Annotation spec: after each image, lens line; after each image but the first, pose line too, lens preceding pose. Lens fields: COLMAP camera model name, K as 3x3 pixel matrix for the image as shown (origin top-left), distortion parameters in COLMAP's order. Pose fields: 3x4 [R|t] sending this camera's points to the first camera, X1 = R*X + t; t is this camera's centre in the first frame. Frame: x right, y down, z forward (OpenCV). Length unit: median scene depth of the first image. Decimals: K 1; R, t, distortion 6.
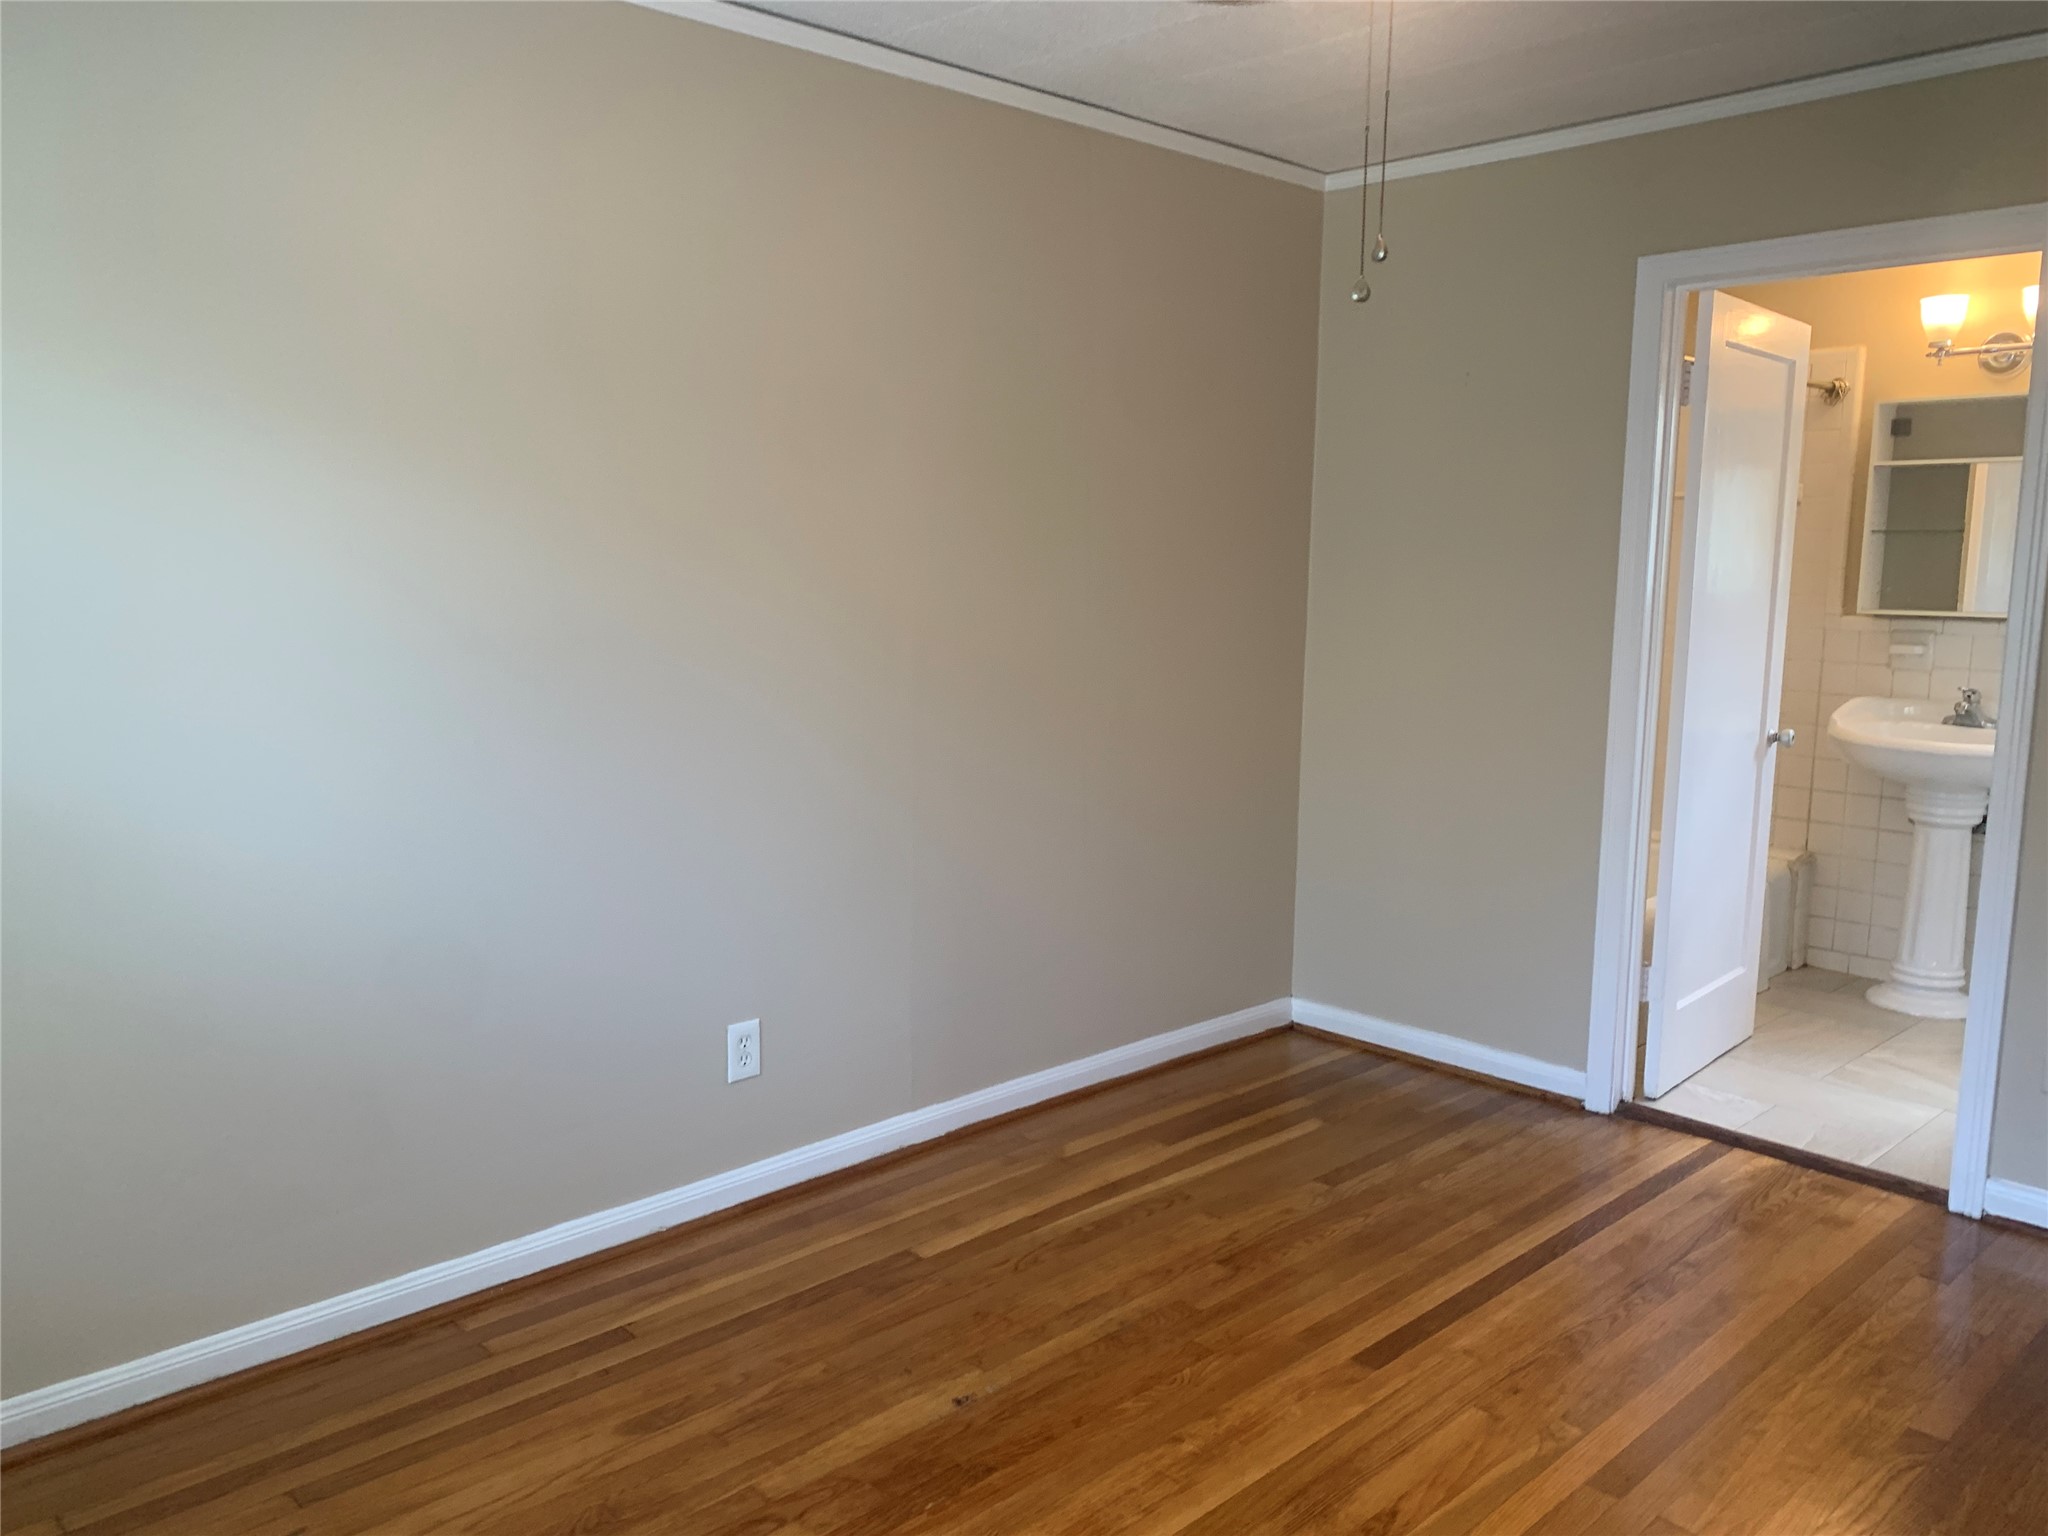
lens RADIAL K [[1566.7, 0, 1024.3], [0, 1566.7, 763.8], [0, 0, 1]] dist [0.032752, -0.037581]
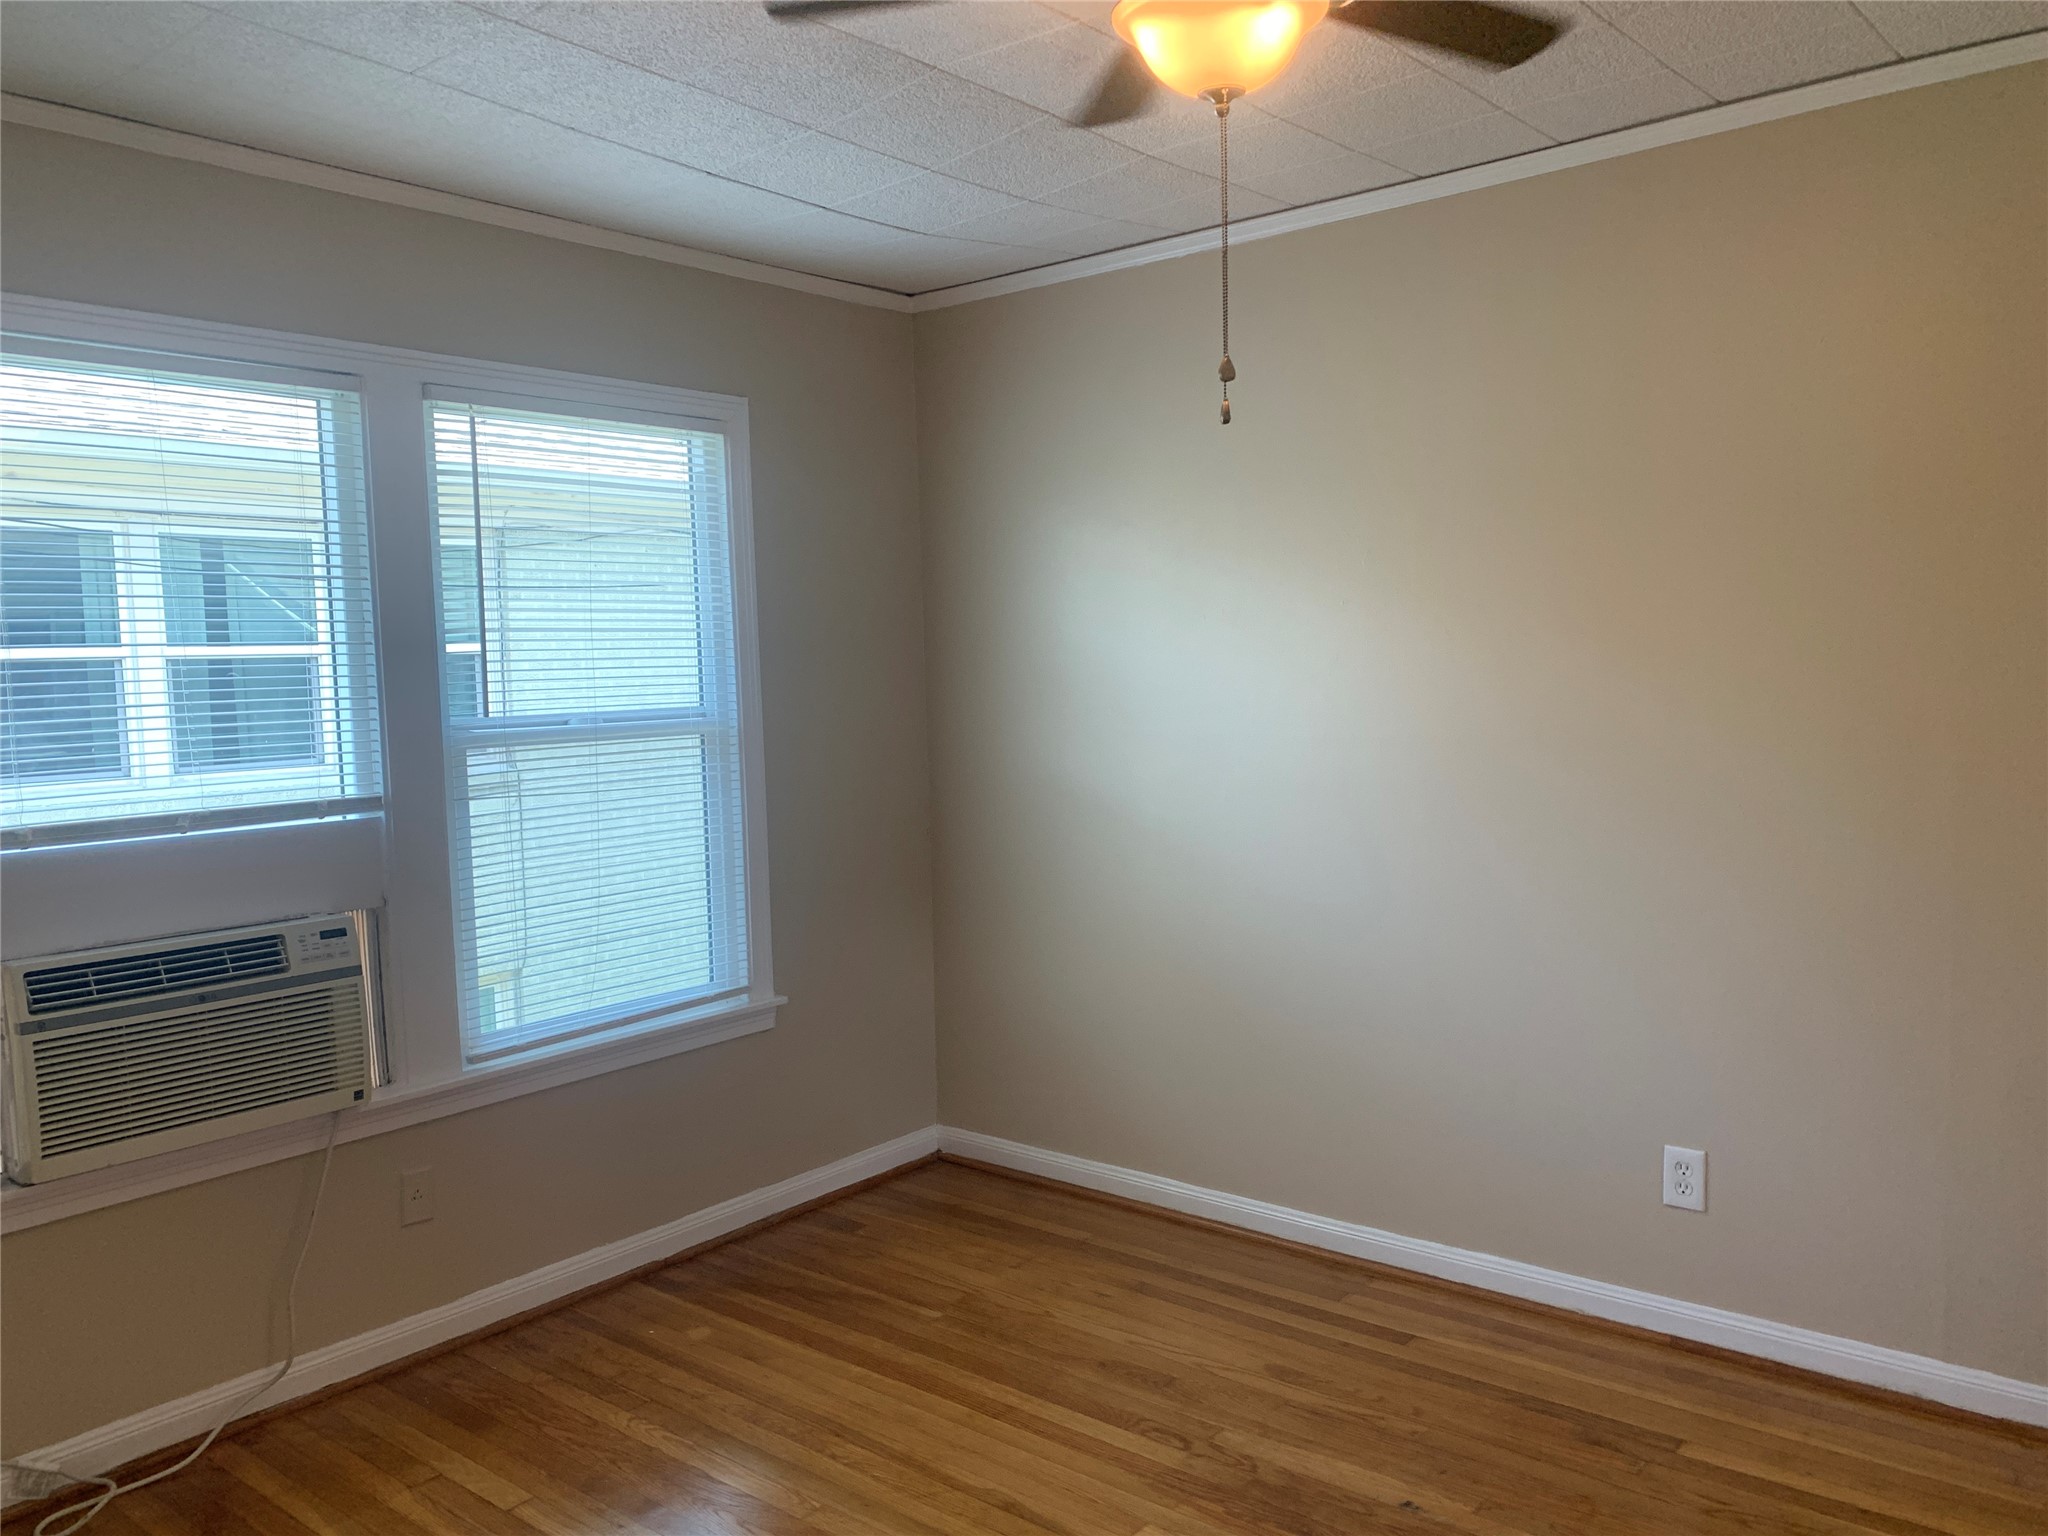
lens RADIAL K [[1566.7, 0, 1015.9], [0, 1566.7, 772.6], [0, 0, 1]] dist [0.032752, -0.037581]
pose [[0.124611, 0.069423, -0.989774, 0.760453], [-0.115757, 0.991754, 0.054988, -0.072892], [0.985430, 0.107721, 0.131619, 0.485642]]
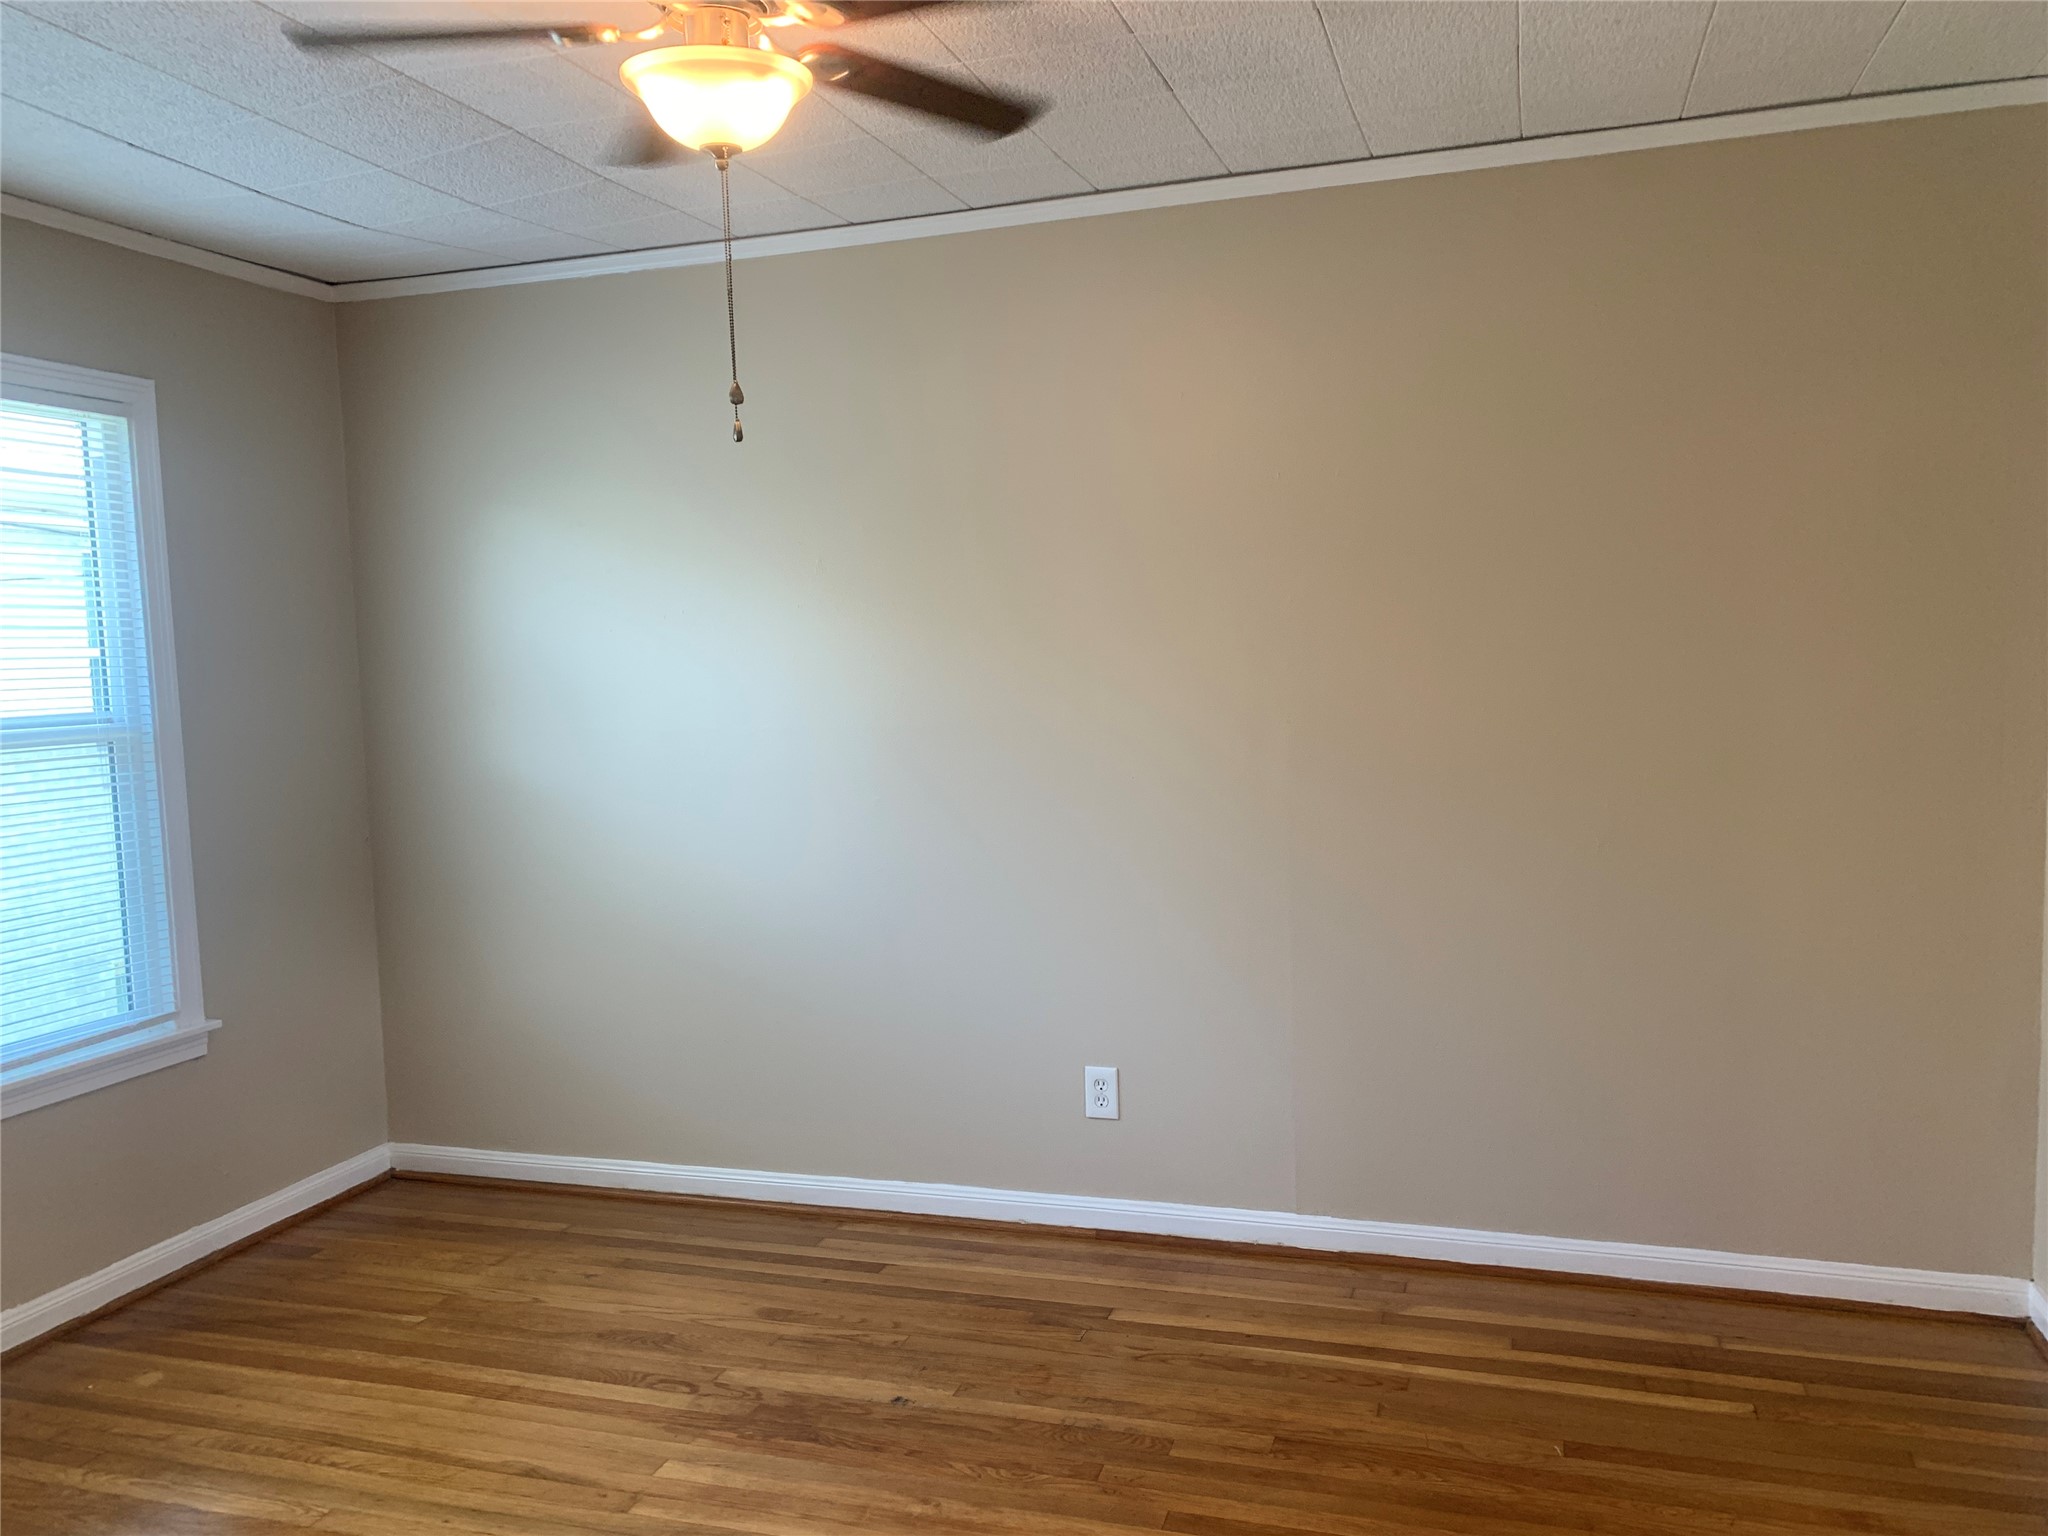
lens RADIAL K [[1566.7, 0, 1035.1], [0, 1566.7, 757.6], [0, 0, 1]] dist [0.032752, -0.037581]
pose [[0.494400, 0.044903, -0.868074, 0.831844], [-0.095115, 0.995463, -0.002678, -0.054467], [0.864015, 0.083891, 0.496428, 0.409905]]
